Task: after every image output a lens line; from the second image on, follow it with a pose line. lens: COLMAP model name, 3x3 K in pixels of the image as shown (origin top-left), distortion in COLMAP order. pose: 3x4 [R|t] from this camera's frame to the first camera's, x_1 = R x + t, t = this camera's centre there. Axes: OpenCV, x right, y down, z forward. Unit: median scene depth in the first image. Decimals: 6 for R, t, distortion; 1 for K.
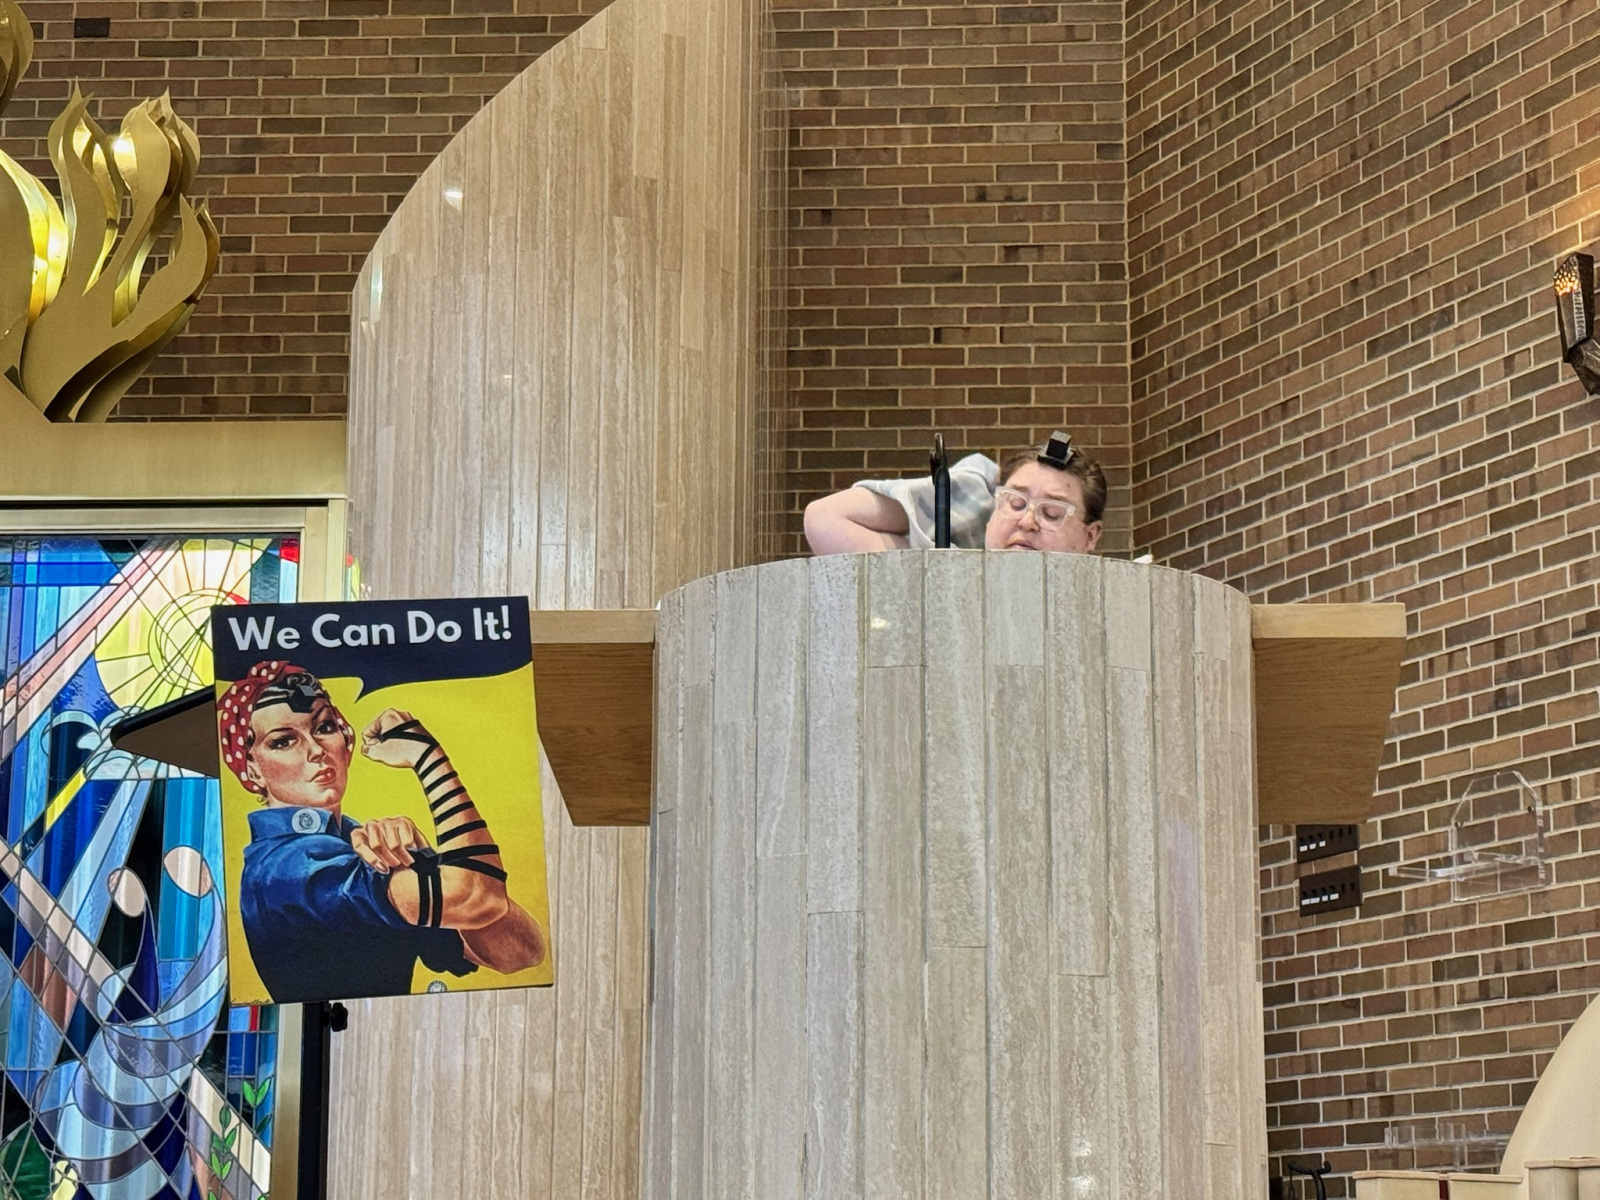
lens RADIAL K [[3324.1, 0, 800.0], [0, 3324.1, 600.0], [0, 0, 1]] dist [0.100292, 0.518530]
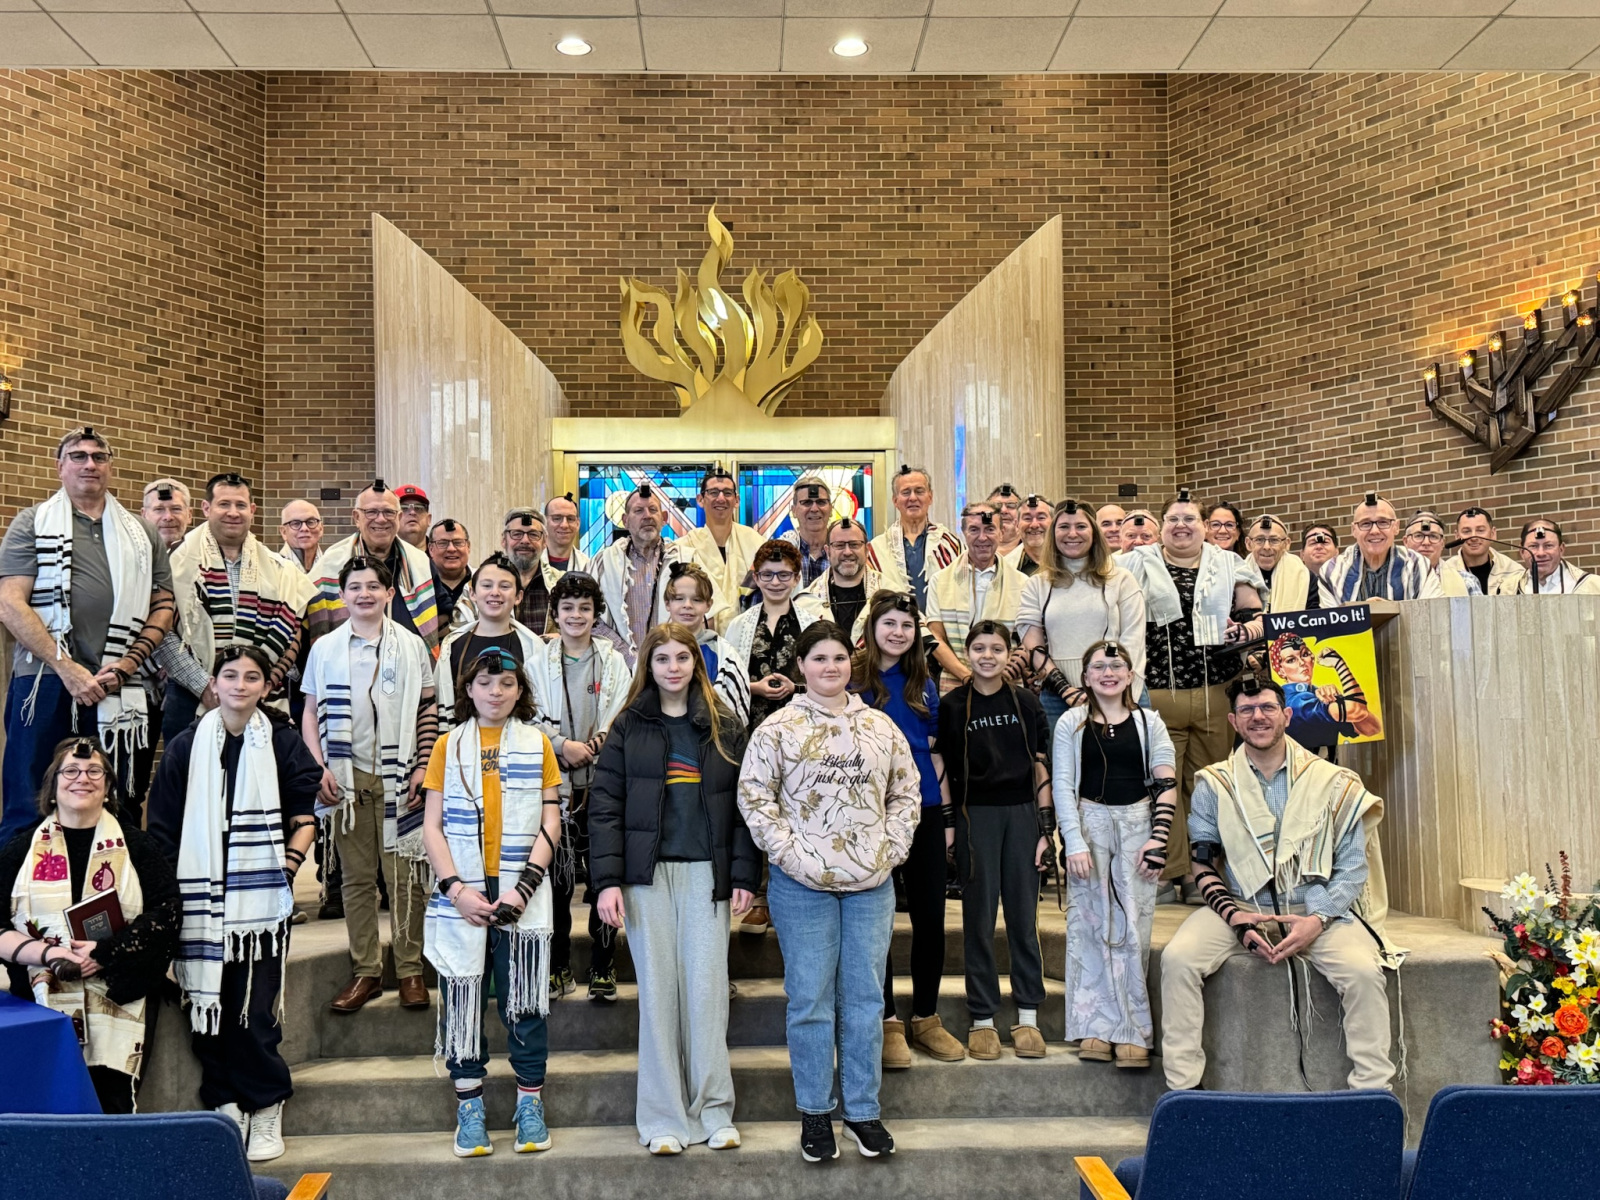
lens RADIAL K [[1575.6, 0, 789.0], [0, 1575.6, 602.9], [0, 0, 1]] dist [0.151746, -0.286788]
pose [[0.994403, -0.013053, 0.104842, -0.355340], [-0.003255, 0.988083, 0.153890, -0.103103], [-0.105601, -0.153370, 0.982510, -0.145191]]
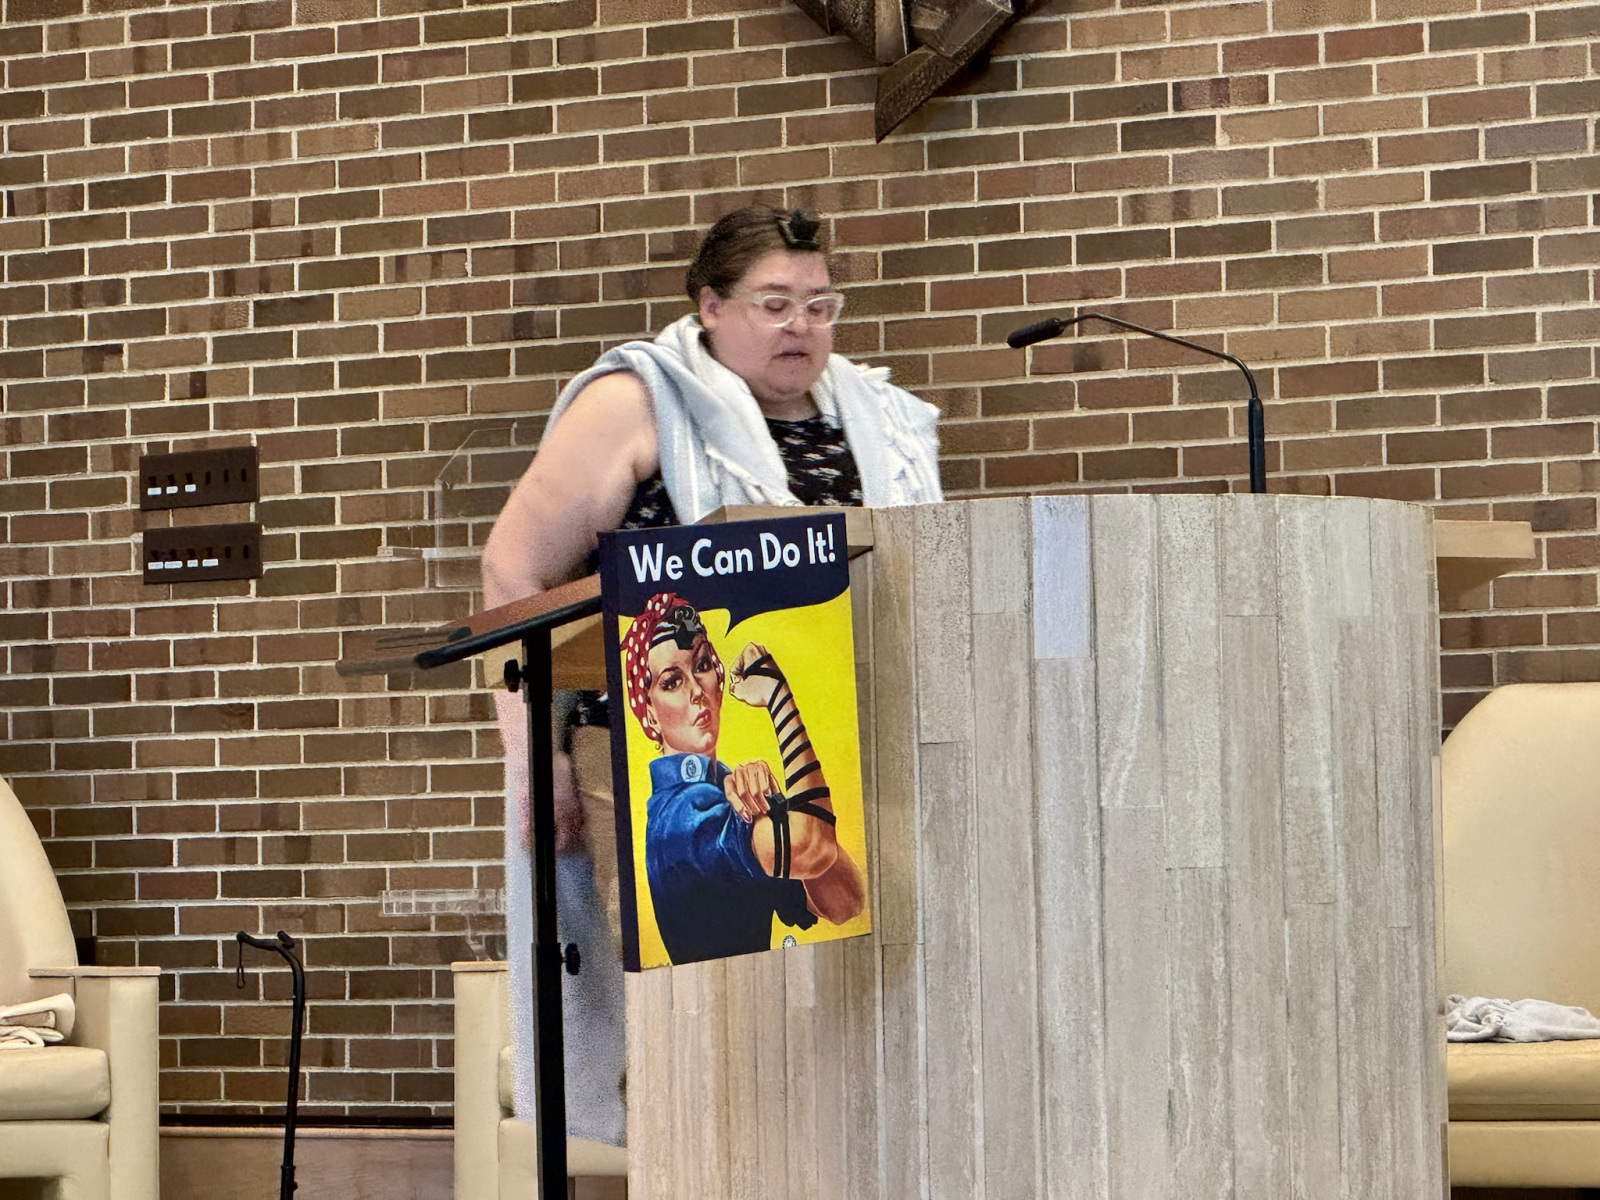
lens RADIAL K [[6248.8, 0, 800.0], [0, 6248.8, 600.0], [0, 0, 1]] dist [-0.415110, 6.936370]
pose [[0.832884, 0.008726, 0.553378, -0.506116], [-0.097262, 0.986622, 0.130830, -0.097647], [-0.544834, -0.162789, 0.822591, -0.199350]]
